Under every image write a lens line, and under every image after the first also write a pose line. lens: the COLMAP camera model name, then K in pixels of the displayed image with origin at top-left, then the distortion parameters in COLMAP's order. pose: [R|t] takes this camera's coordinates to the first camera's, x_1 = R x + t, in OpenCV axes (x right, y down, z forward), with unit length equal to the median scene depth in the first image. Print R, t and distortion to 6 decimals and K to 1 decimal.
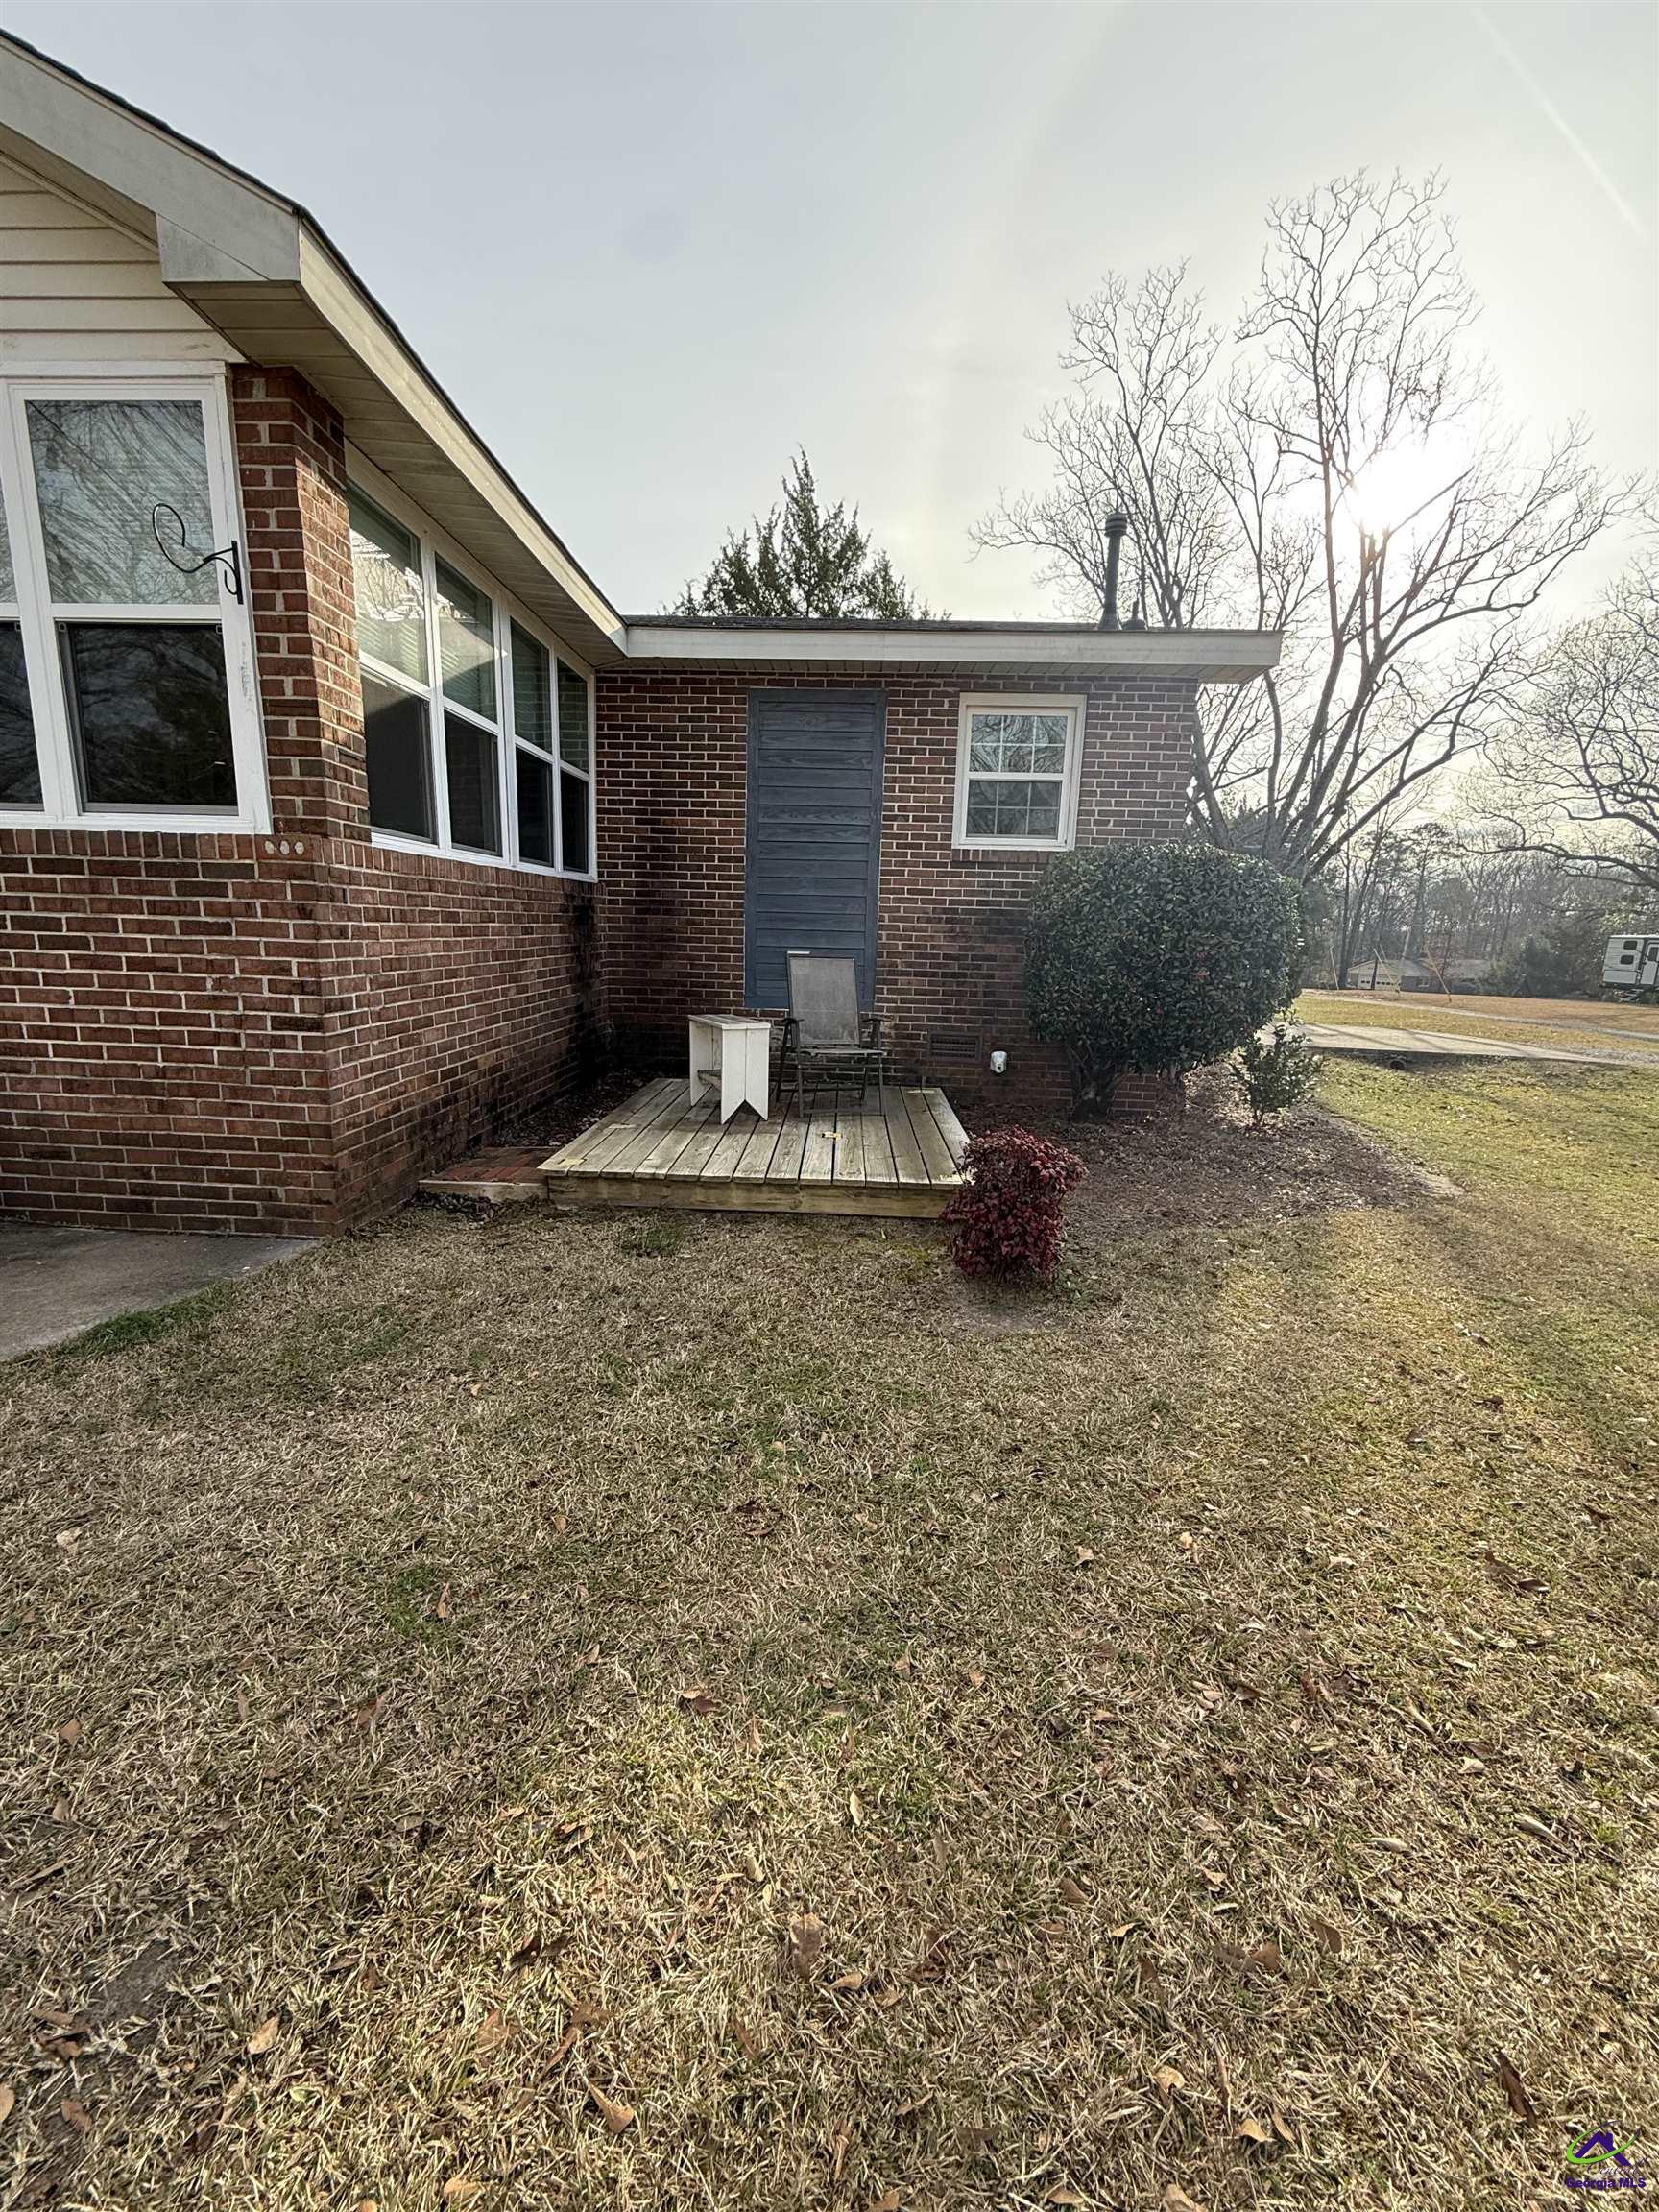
lens RADIAL K [[878.1, 0, 829.0], [0, 878.1, 1097.7], [0, 0, 1]] dist [0.000126, 0.000290]
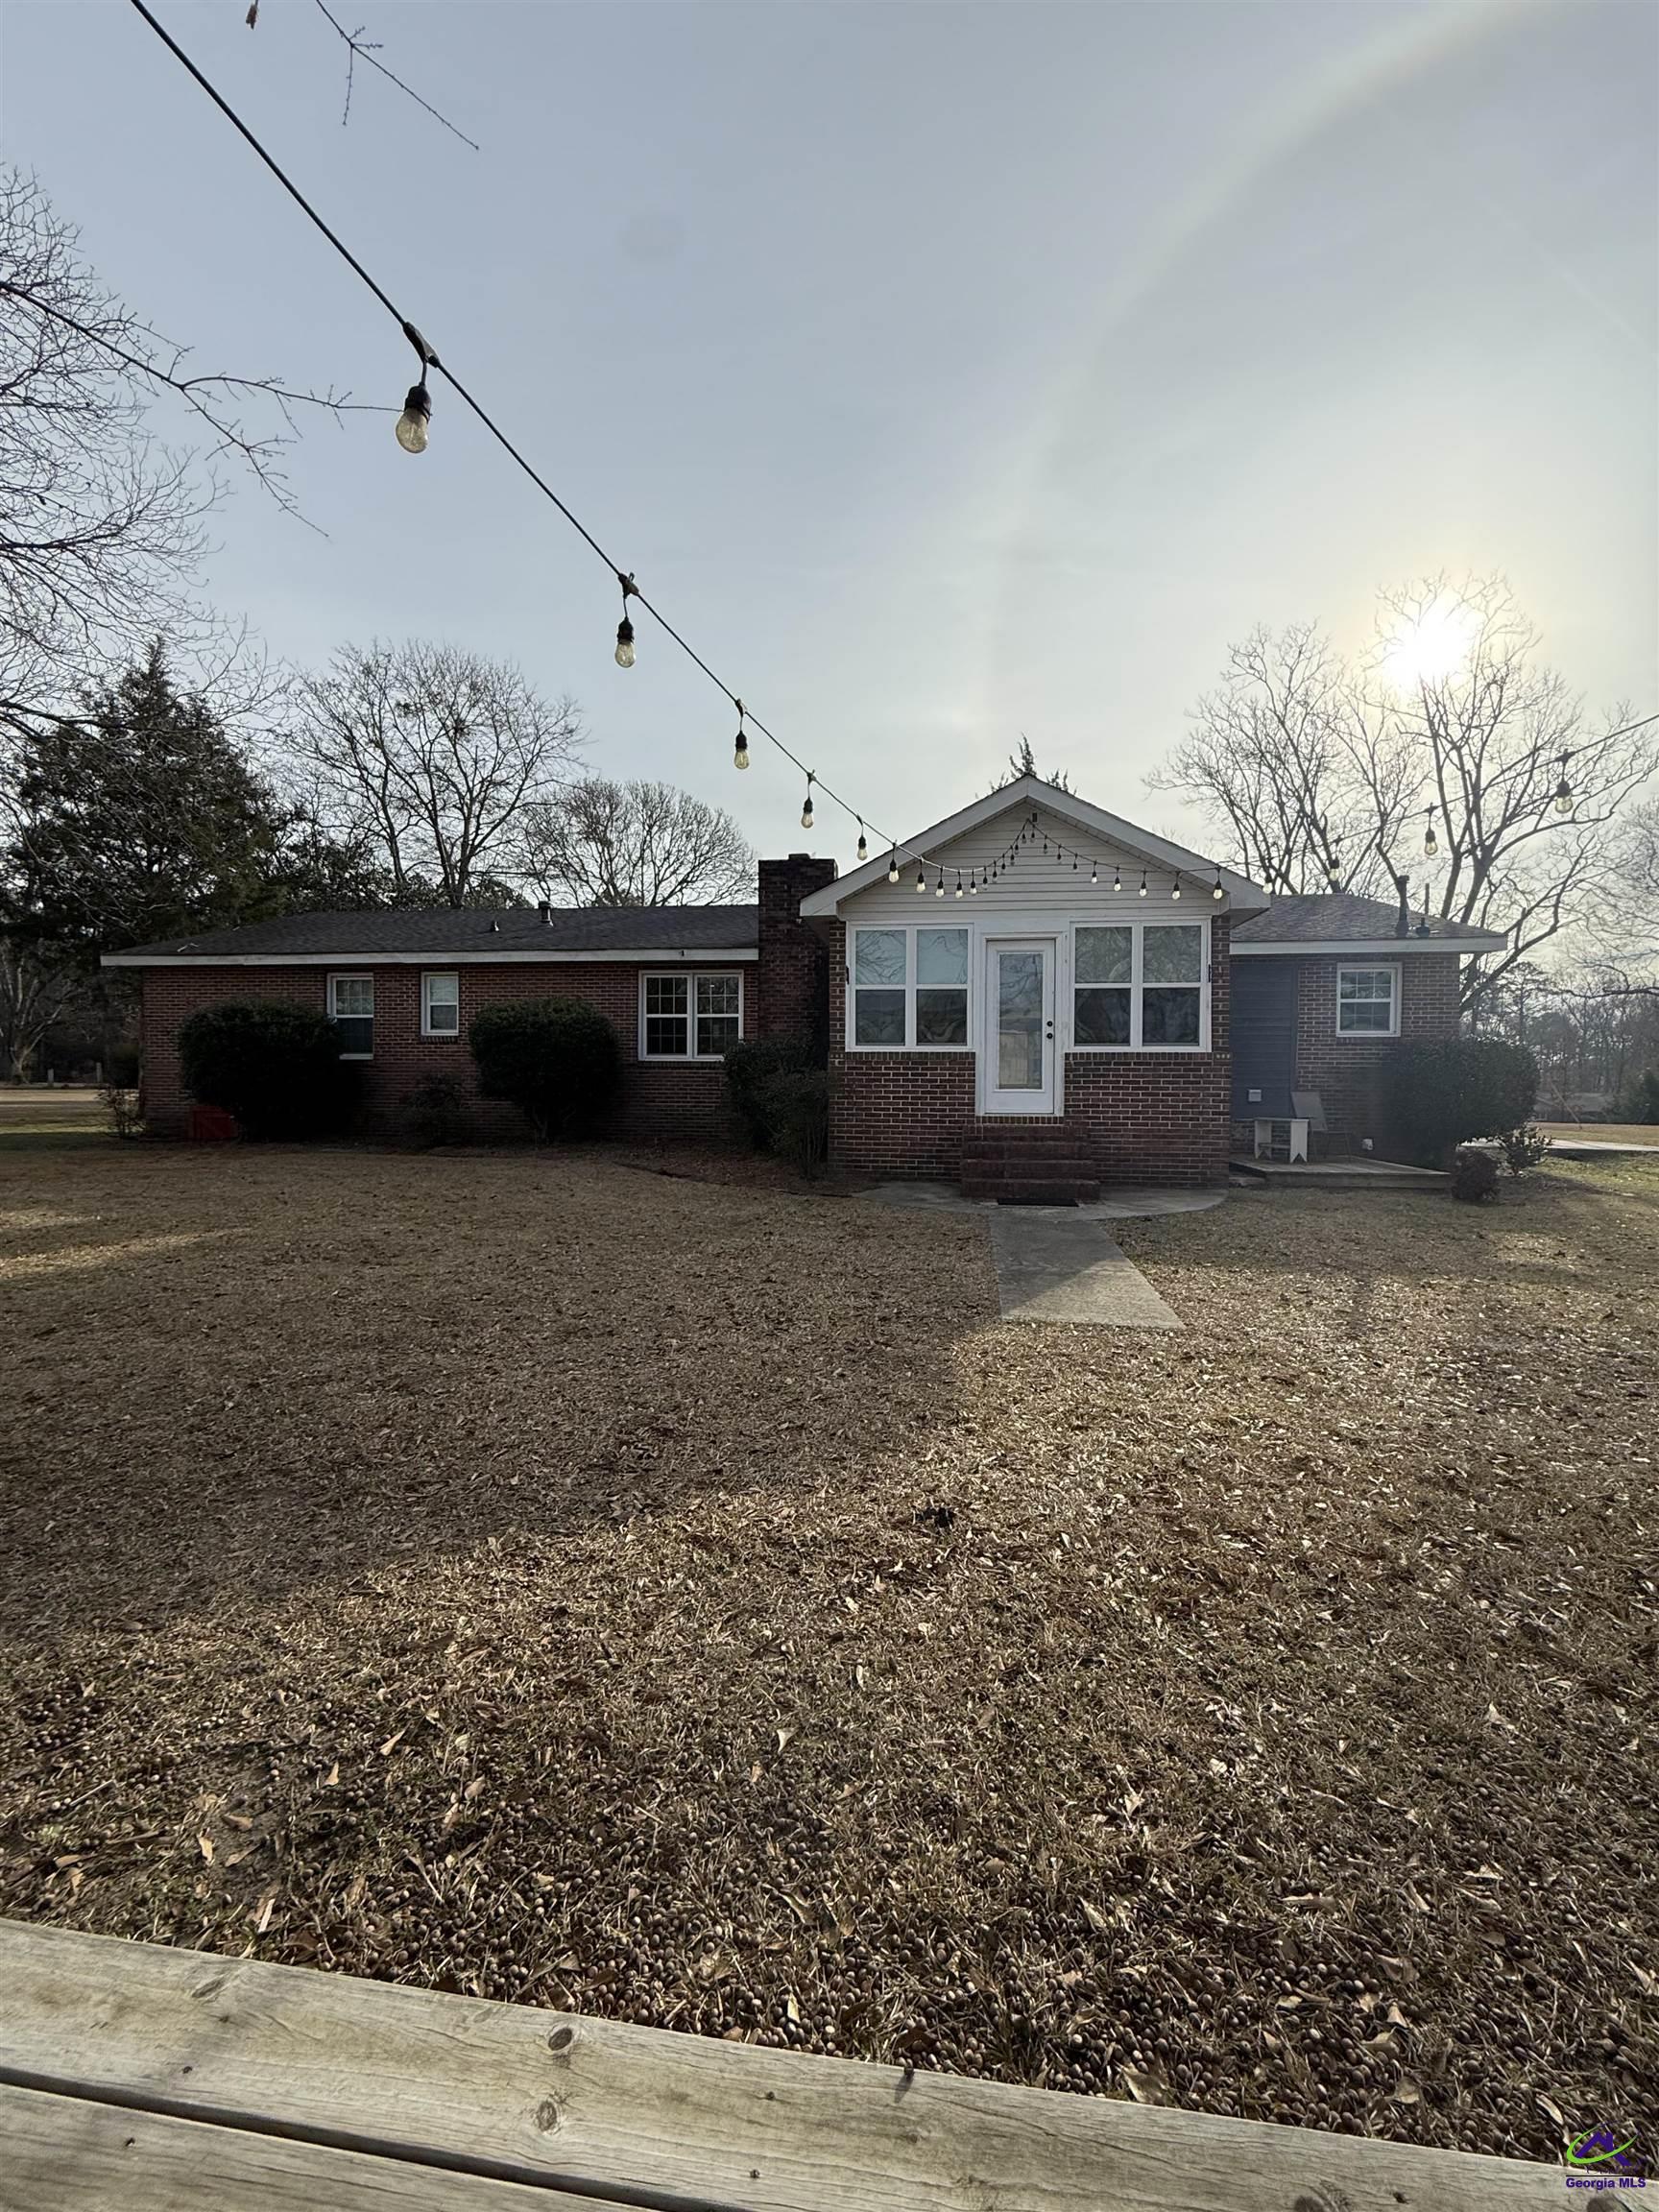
lens RADIAL K [[878.1, 0, 829.0], [0, 878.1, 1097.7], [0, 0, 1]] dist [0.000126, 0.000290]
pose [[0.996280, -0.022200, -0.083266, -0.263113], [0.007897, 0.985701, -0.168317, 0.055502], [0.085812, 0.167033, 0.982210, -0.321545]]
